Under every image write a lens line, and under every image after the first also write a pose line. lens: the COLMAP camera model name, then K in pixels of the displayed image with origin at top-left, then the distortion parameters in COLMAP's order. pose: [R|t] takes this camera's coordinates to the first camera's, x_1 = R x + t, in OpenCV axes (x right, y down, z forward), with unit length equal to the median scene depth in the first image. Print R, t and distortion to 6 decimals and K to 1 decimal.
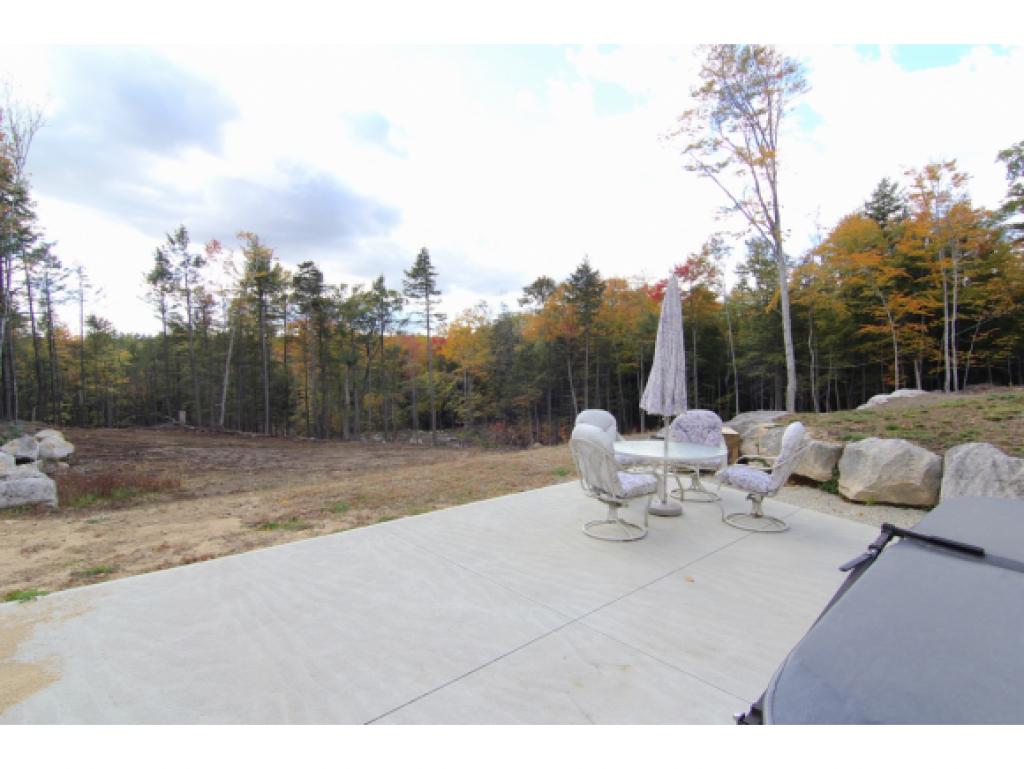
lens RADIAL K [[520.0, 0, 513.9], [0, 520.0, 388.2], [0, 0, 1]] dist [0.001810, -0.017229]
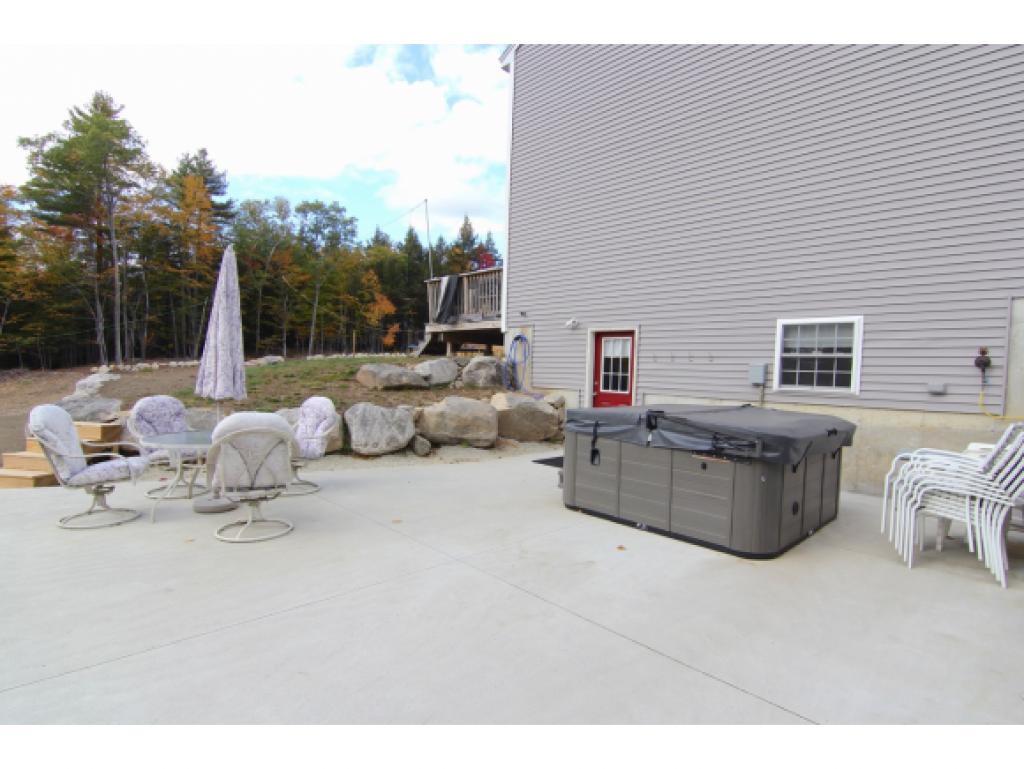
lens RADIAL K [[520.0, 0, 513.9], [0, 520.0, 388.2], [0, 0, 1]] dist [0.001810, -0.017229]
pose [[-0.027304, -0.041686, 0.998758, -0.524585], [0.013628, 0.999022, 0.042070, 0.000710], [-0.999534, 0.014760, -0.026709, 0.438332]]
